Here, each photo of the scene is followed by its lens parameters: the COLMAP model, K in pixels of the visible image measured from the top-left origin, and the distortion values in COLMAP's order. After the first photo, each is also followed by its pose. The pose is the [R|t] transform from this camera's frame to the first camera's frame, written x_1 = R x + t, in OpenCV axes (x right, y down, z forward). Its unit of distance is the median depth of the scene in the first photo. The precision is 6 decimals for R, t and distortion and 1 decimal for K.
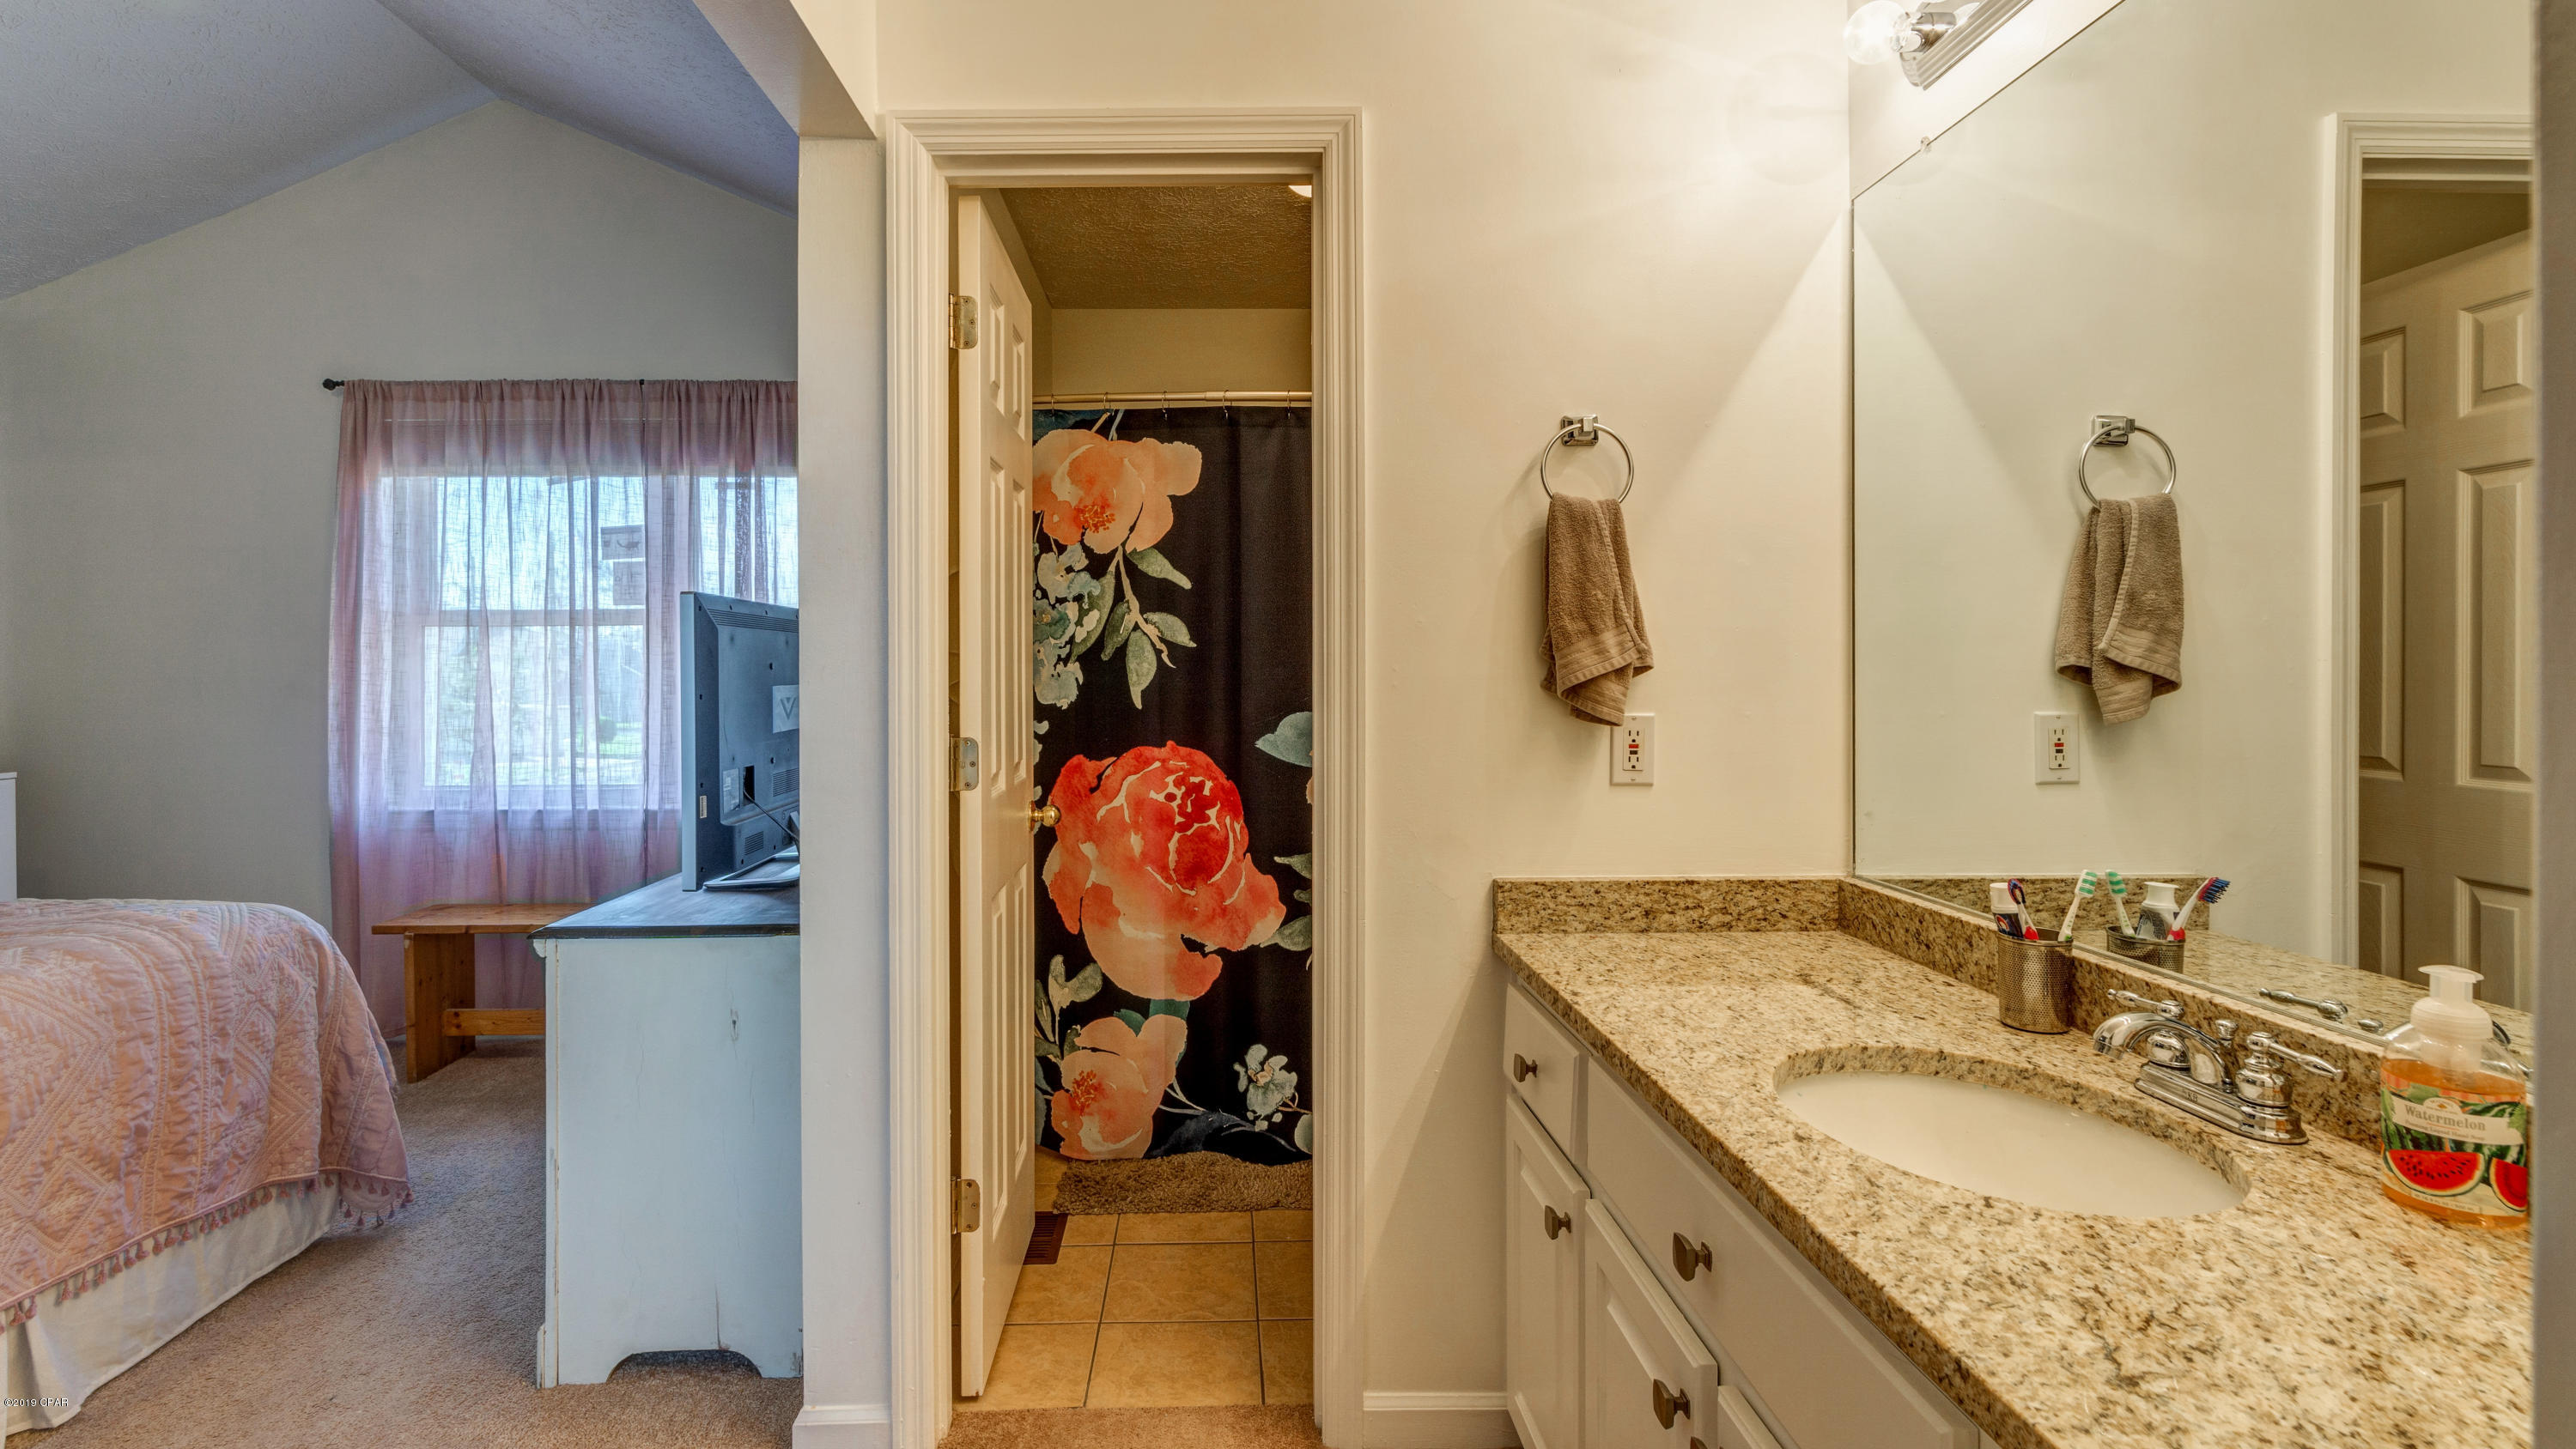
lens RADIAL K [[1128.4, 0, 1213.0], [0, 1128.4, 683.4], [0, 0, 1]] dist [-0.001293, 0.000092]
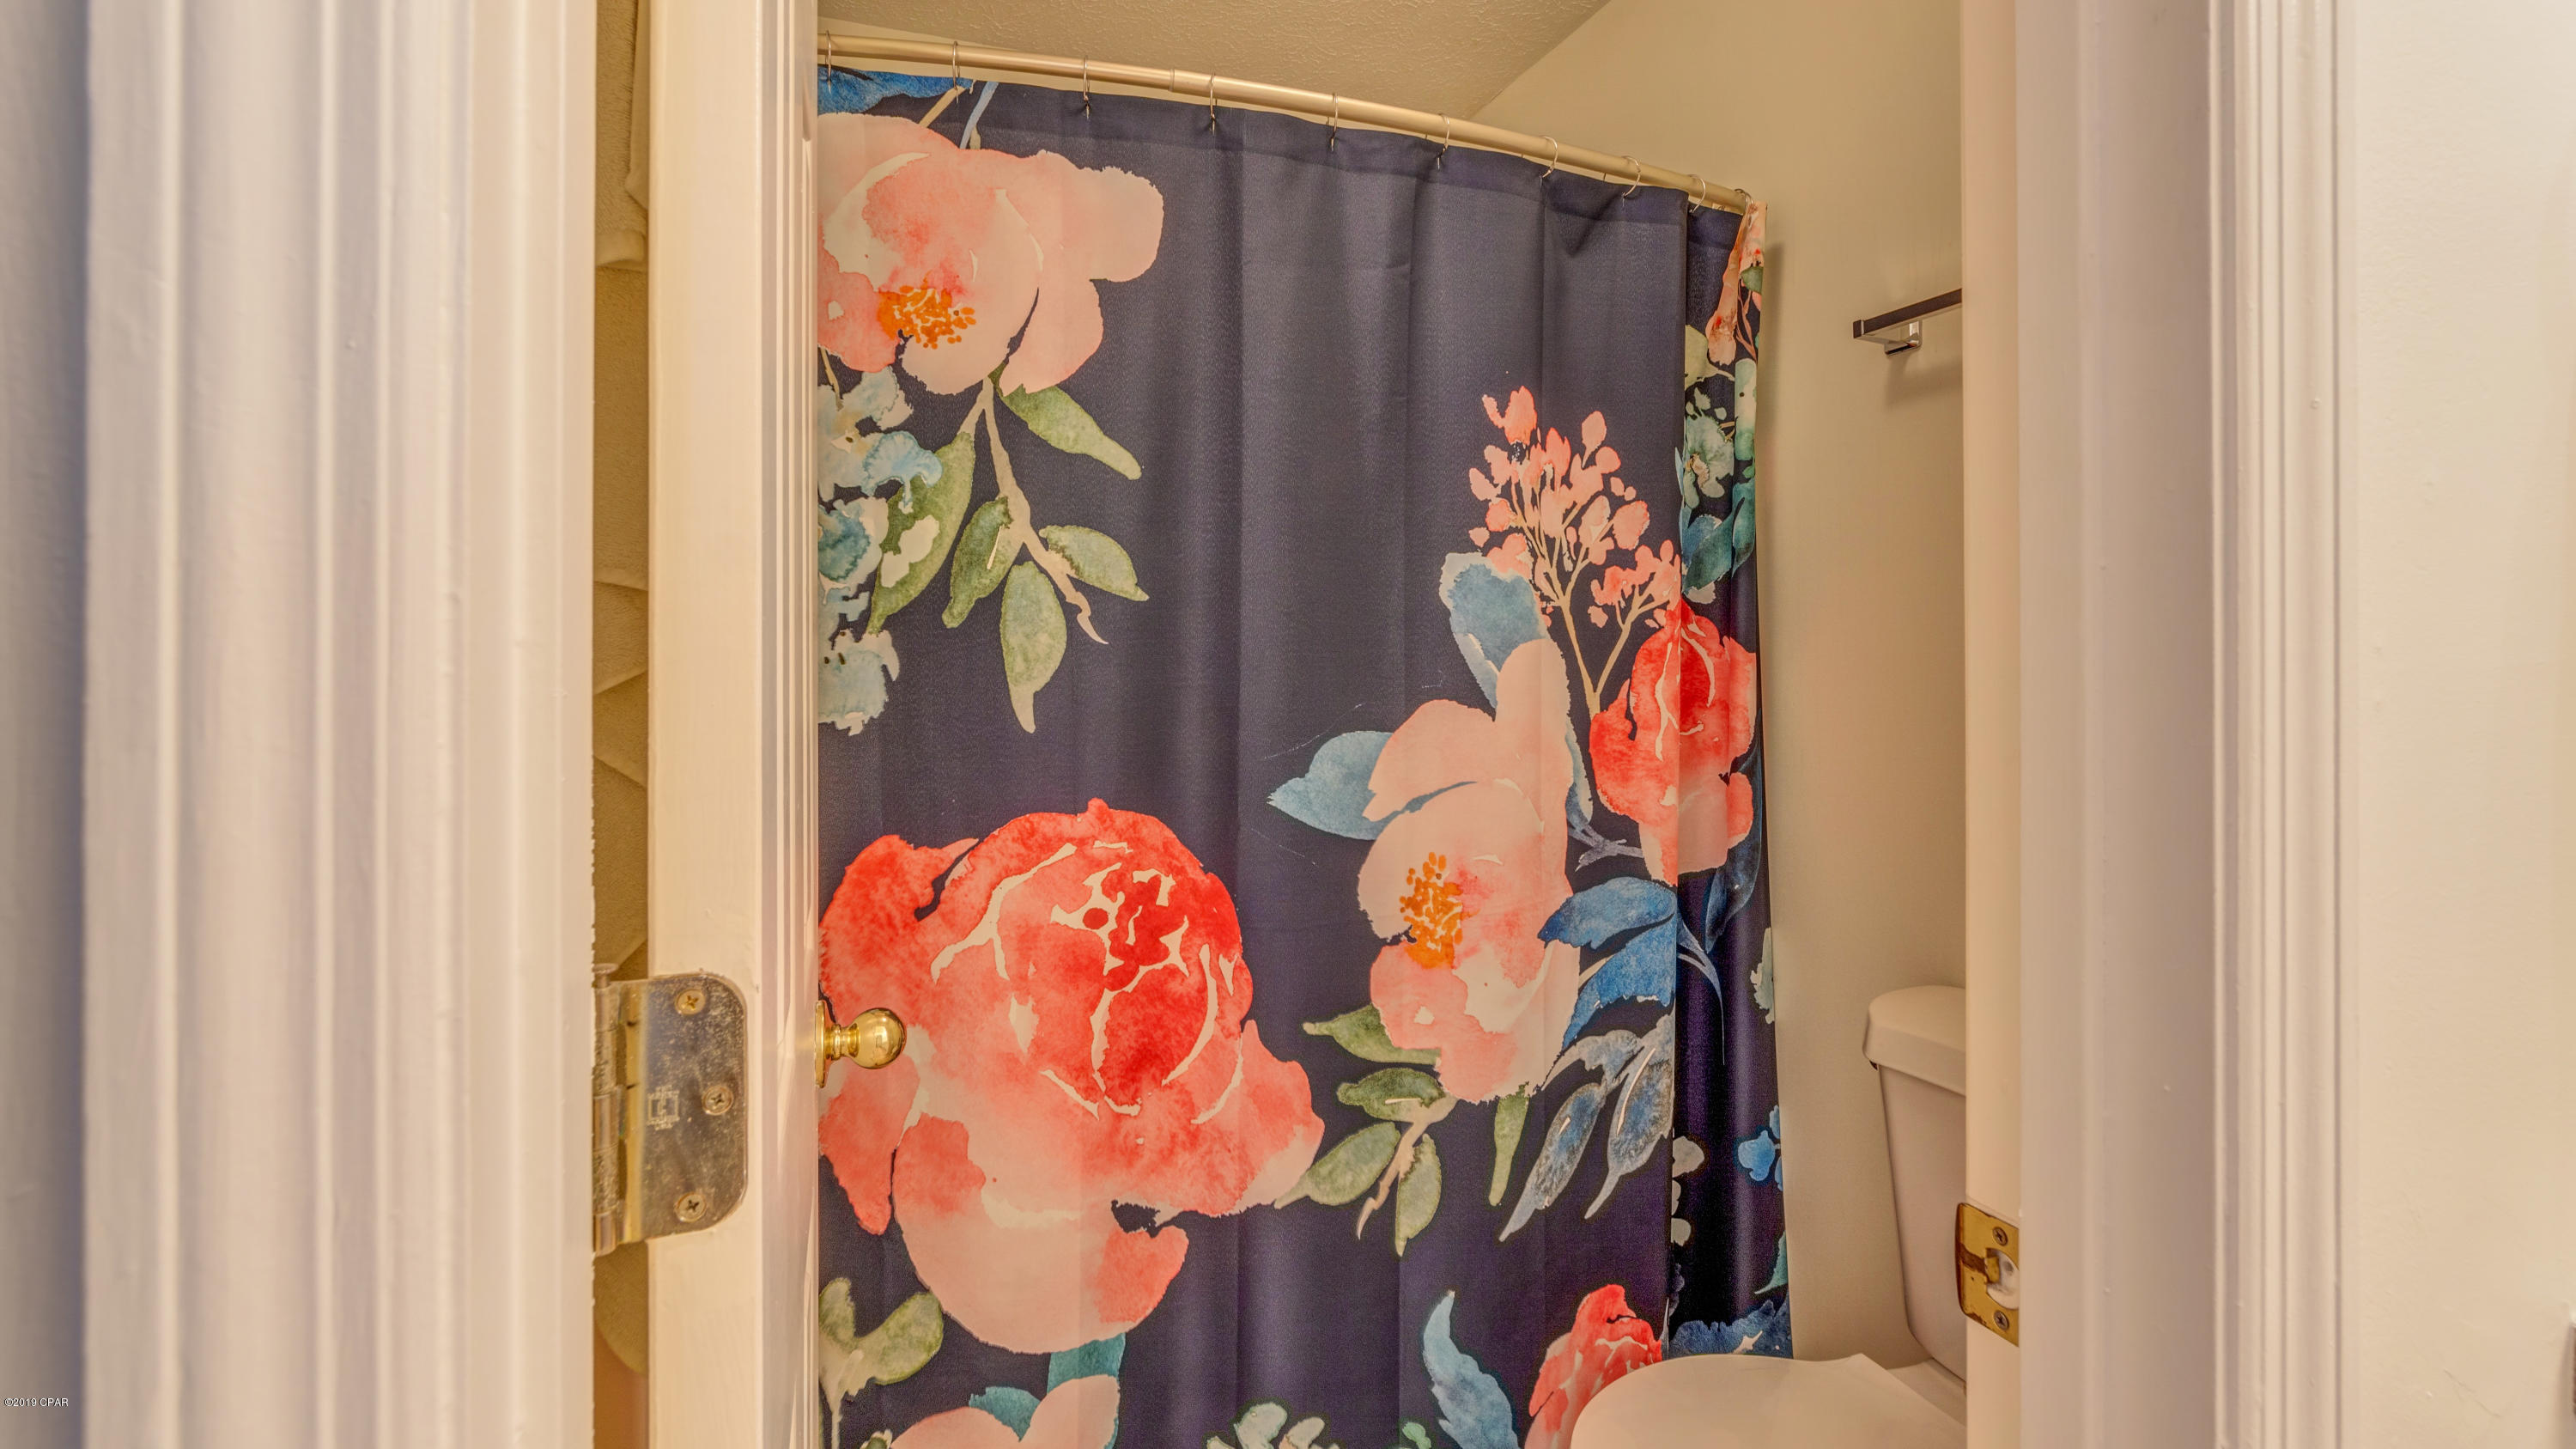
lens RADIAL K [[1229.3, 0, 1287.3], [0, 1229.3, 651.6], [0, 0, 1]] dist [0.004315, 0.000487]
pose [[0.950733, 0.000600, 0.310012, -0.120835], [0.002132, 0.999962, -0.008472, -0.006082], [-0.310005, 0.008716, 0.950695, 0.483610]]
